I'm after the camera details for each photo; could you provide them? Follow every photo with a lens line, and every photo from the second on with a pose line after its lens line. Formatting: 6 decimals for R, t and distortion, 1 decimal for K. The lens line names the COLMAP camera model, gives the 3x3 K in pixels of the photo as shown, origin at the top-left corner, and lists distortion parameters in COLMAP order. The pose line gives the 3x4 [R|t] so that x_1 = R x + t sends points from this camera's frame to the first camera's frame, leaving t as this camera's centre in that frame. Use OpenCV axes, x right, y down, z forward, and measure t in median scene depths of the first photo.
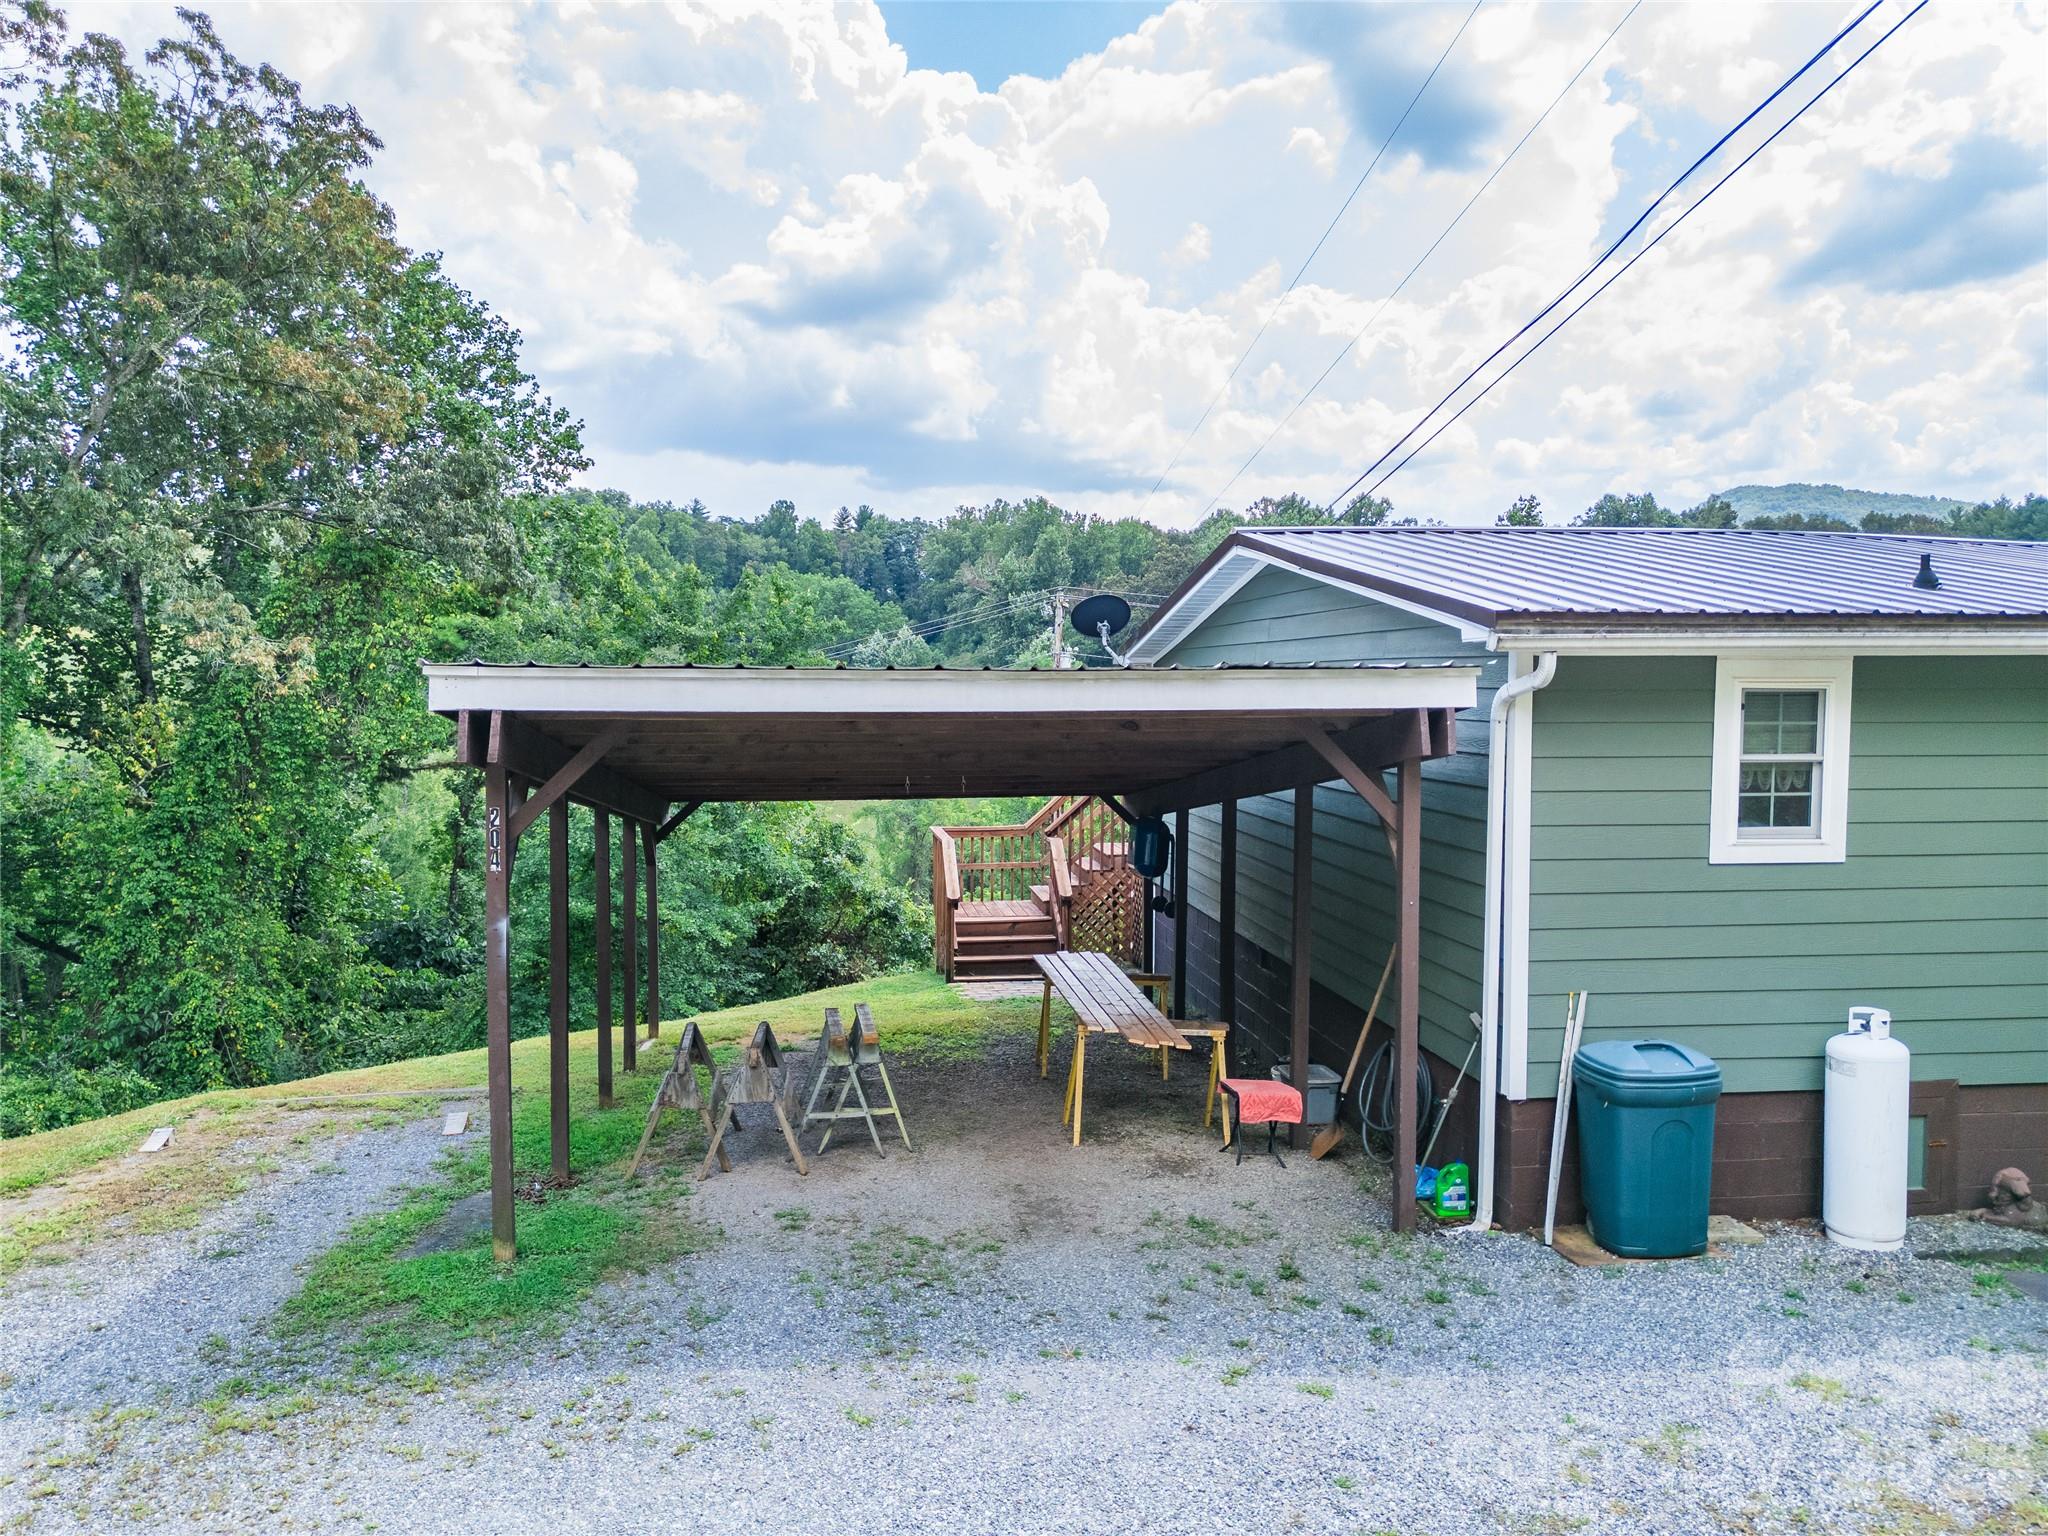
lens RADIAL K [[1441.5, 0, 1018.4], [0, 1441.5, 762.0], [0, 0, 1]] dist [0.060575, -0.051616]
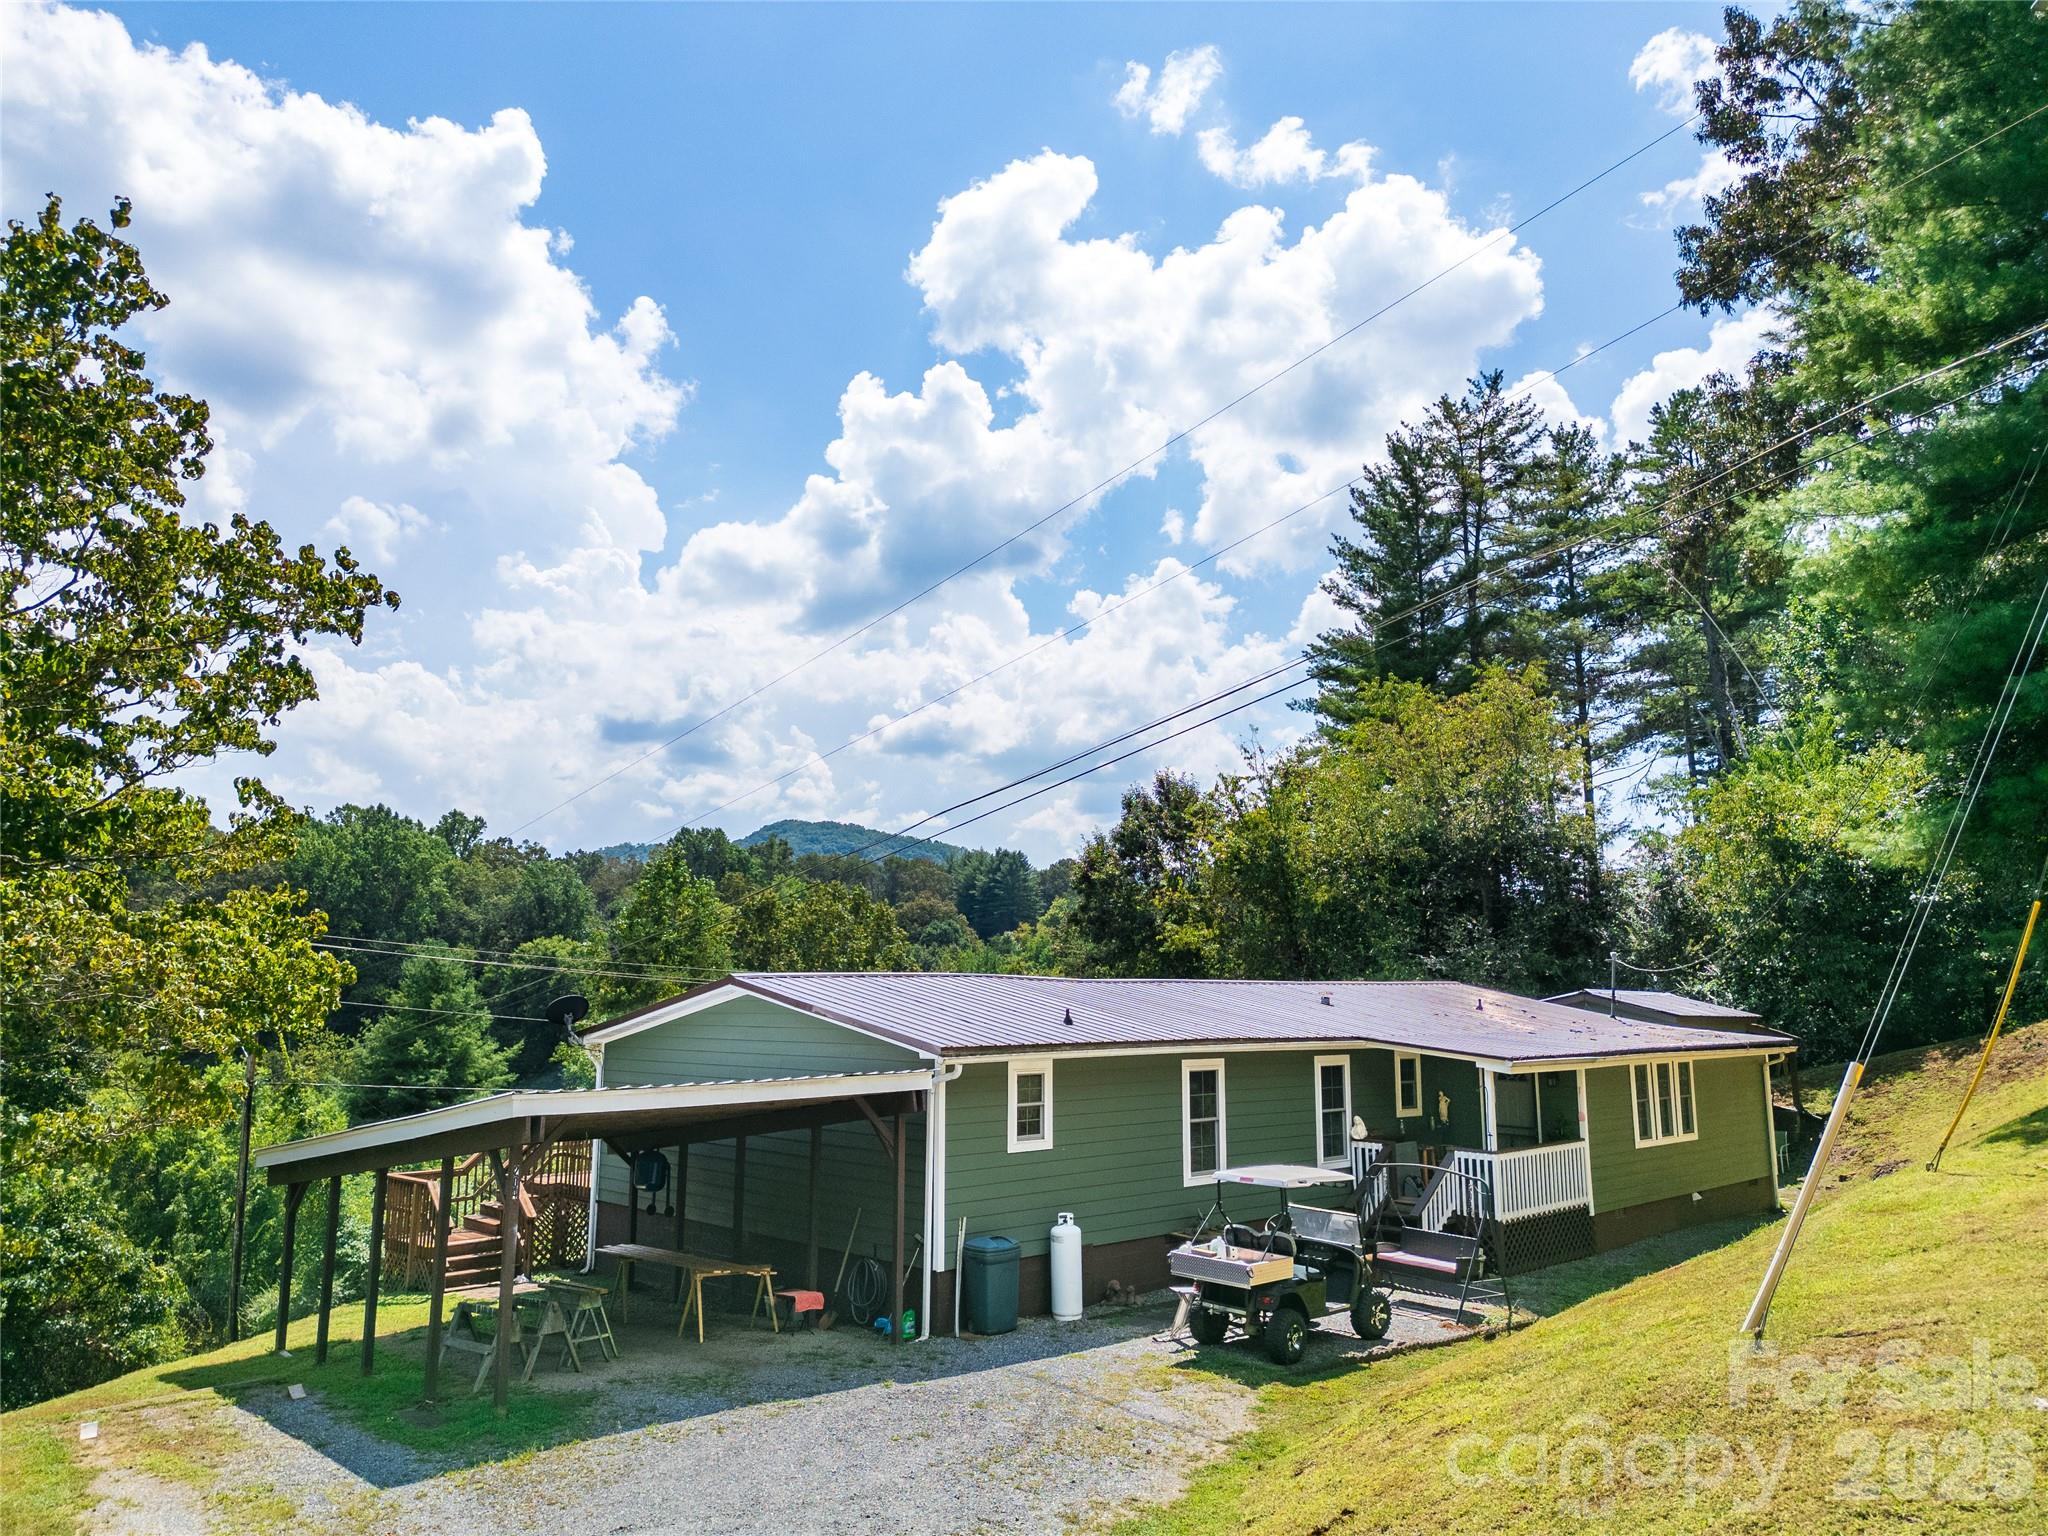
lens RADIAL K [[1441.5, 0, 1007.1], [0, 1441.5, 760.5], [0, 0, 1]] dist [0.060575, -0.051616]
pose [[0.819946, 0.089086, 0.565467, -0.897587], [0.034101, 0.978461, -0.203598, -0.073904], [-0.571425, 0.186222, 0.799247, -0.967199]]
